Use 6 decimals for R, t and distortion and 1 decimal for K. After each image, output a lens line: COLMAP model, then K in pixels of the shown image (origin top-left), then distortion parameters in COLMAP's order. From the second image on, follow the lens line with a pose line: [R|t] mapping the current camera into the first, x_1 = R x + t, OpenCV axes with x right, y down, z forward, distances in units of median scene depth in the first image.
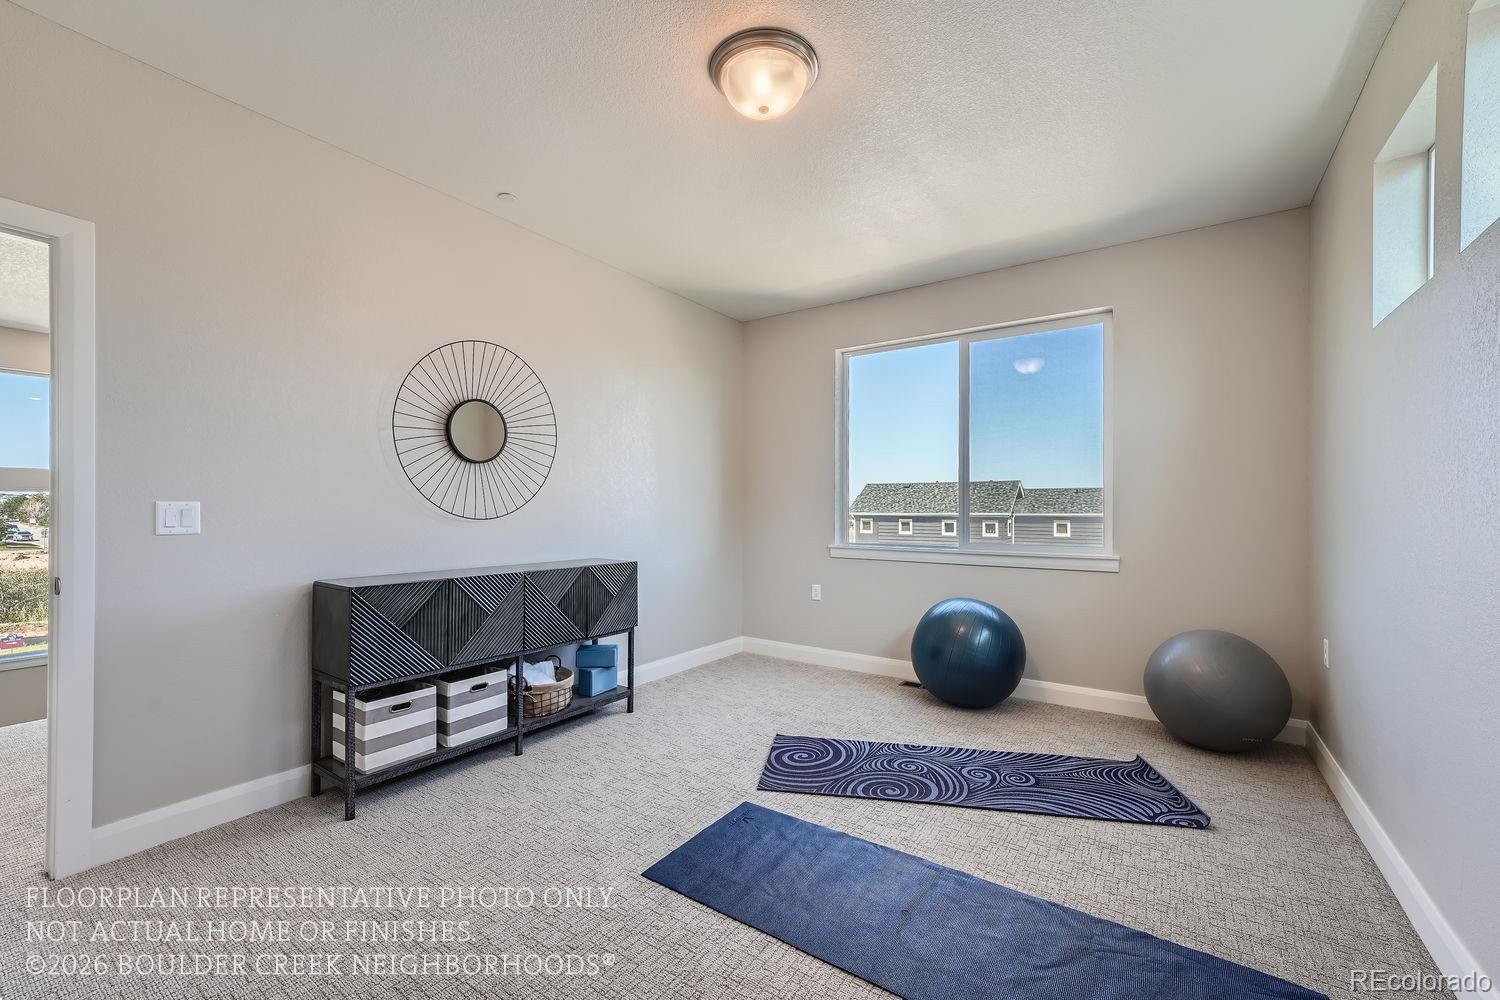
lens RADIAL K [[614.0, 0, 741.0], [0, 614.0, 503.8], [0, 0, 1]] dist [0.000631, 0.000527]
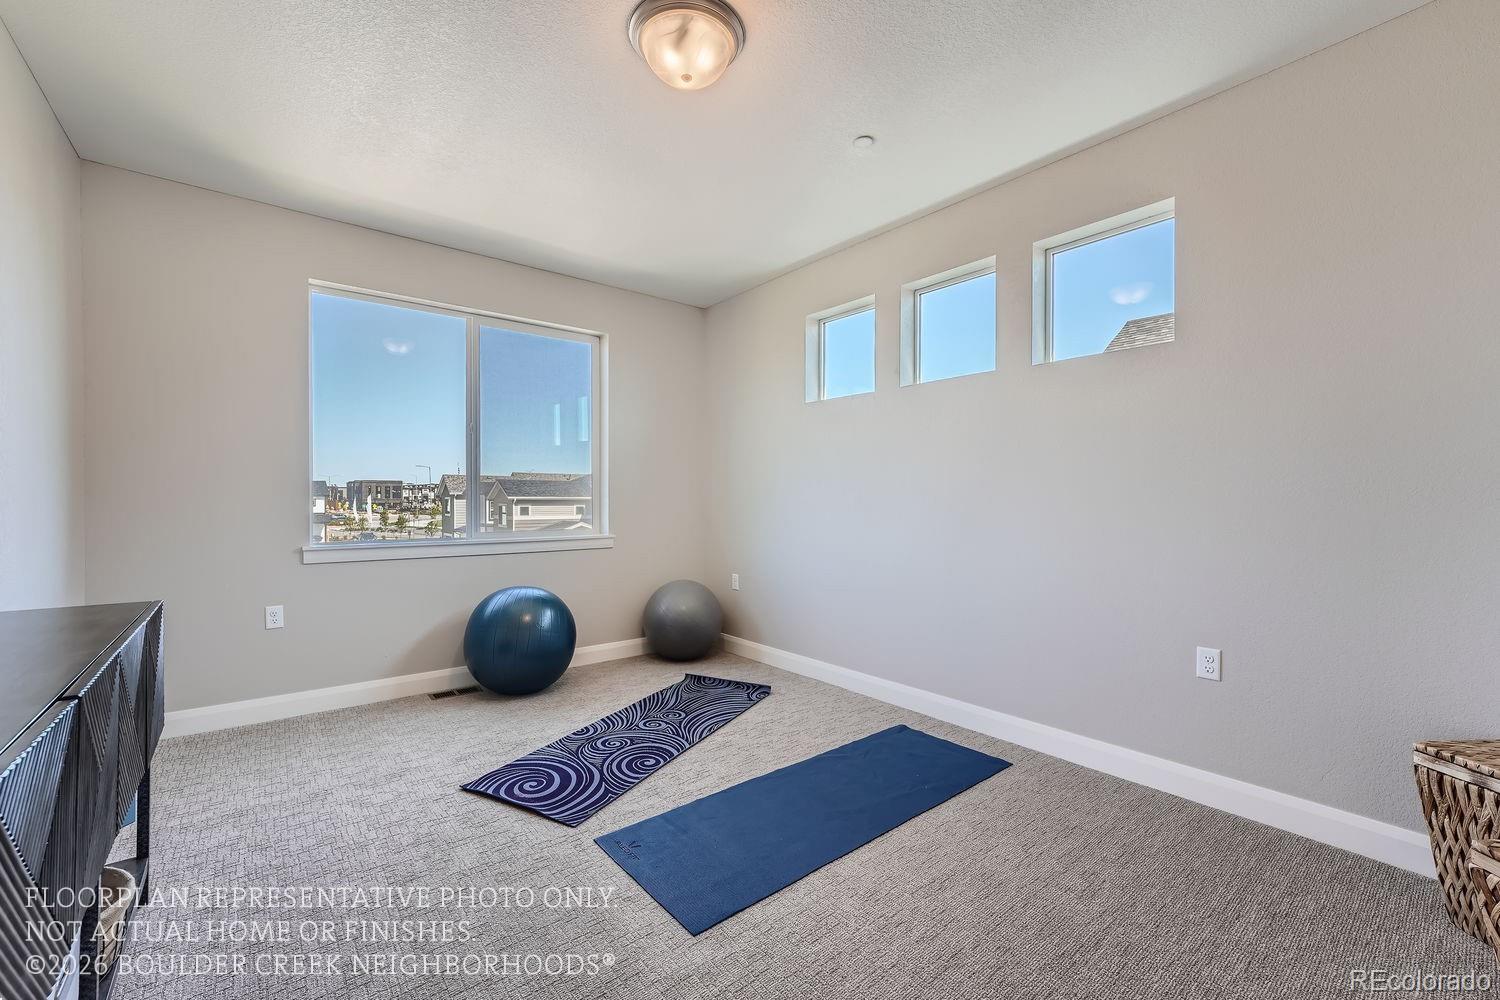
lens RADIAL K [[614.0, 0, 744.2], [0, 614.0, 498.9], [0, 0, 1]] dist [0.000631, 0.000527]
pose [[0.277014, -0.001607, 0.960865, -0.526511], [-0.008723, 0.999953, 0.004188, 0.004278], [-0.960826, -0.009541, 0.276987, 0.396004]]
